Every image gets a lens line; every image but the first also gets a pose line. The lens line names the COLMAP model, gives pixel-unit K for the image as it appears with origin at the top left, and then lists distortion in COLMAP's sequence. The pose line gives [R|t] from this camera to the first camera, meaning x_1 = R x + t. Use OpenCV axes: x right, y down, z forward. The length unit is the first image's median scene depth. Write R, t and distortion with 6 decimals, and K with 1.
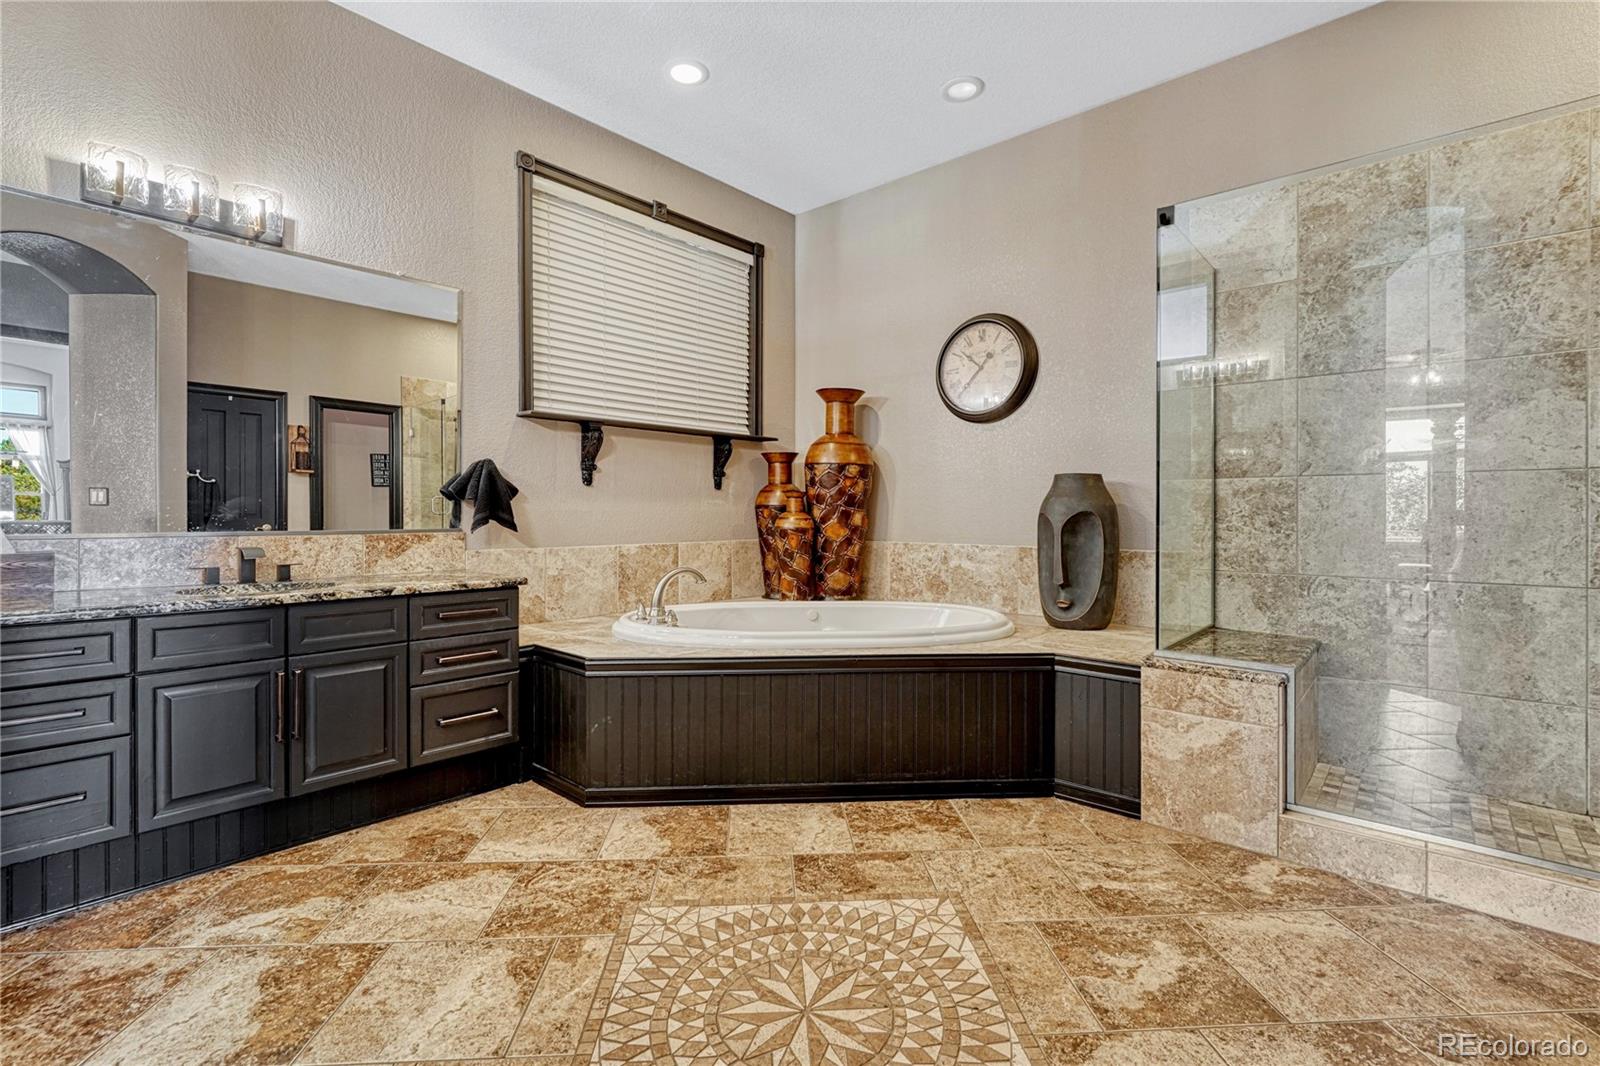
lens RADIAL K [[727.2, 0, 800.3], [0, 727.2, 518.7], [0, 0, 1]] dist [-0.002179, 0.001321]
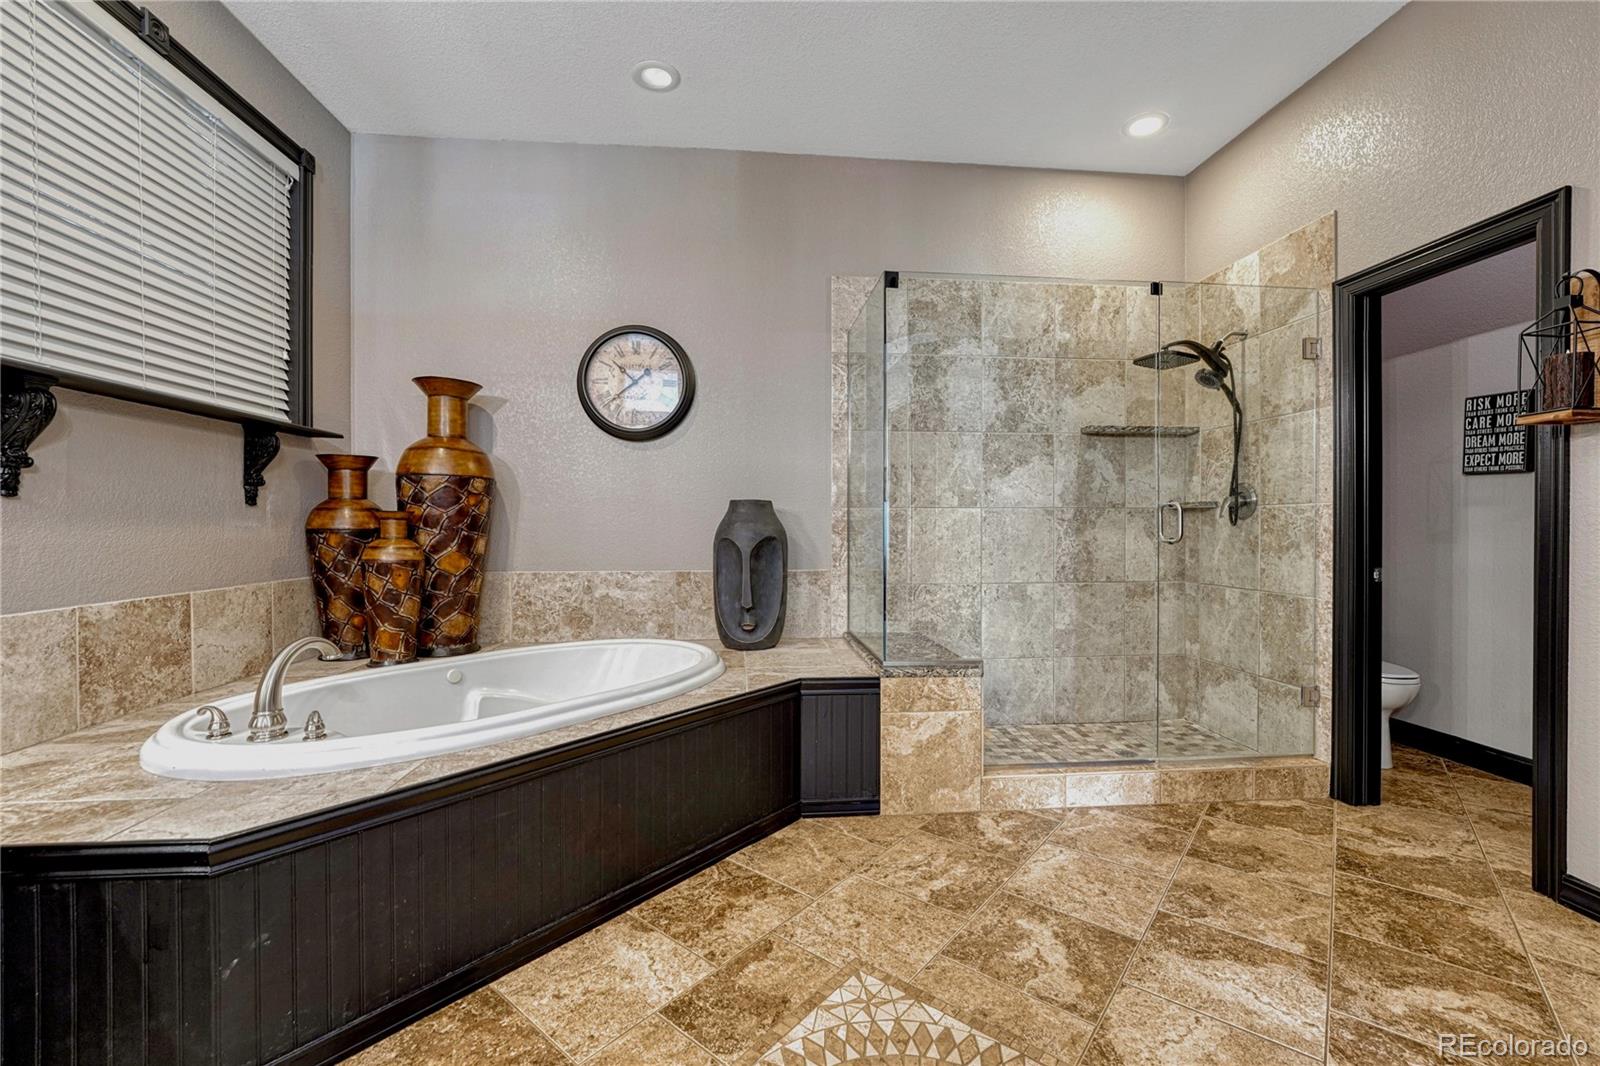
lens RADIAL K [[673.0, 0, 803.8], [0, 673.0, 534.5], [0, 0, 1]] dist [-0.006442, -0.000767]
pose [[0.679745, -0.011758, 0.733354, -0.311962], [0.007015, 0.999930, 0.009529, -0.023784], [-0.733415, -0.001333, 0.679780, 0.326656]]
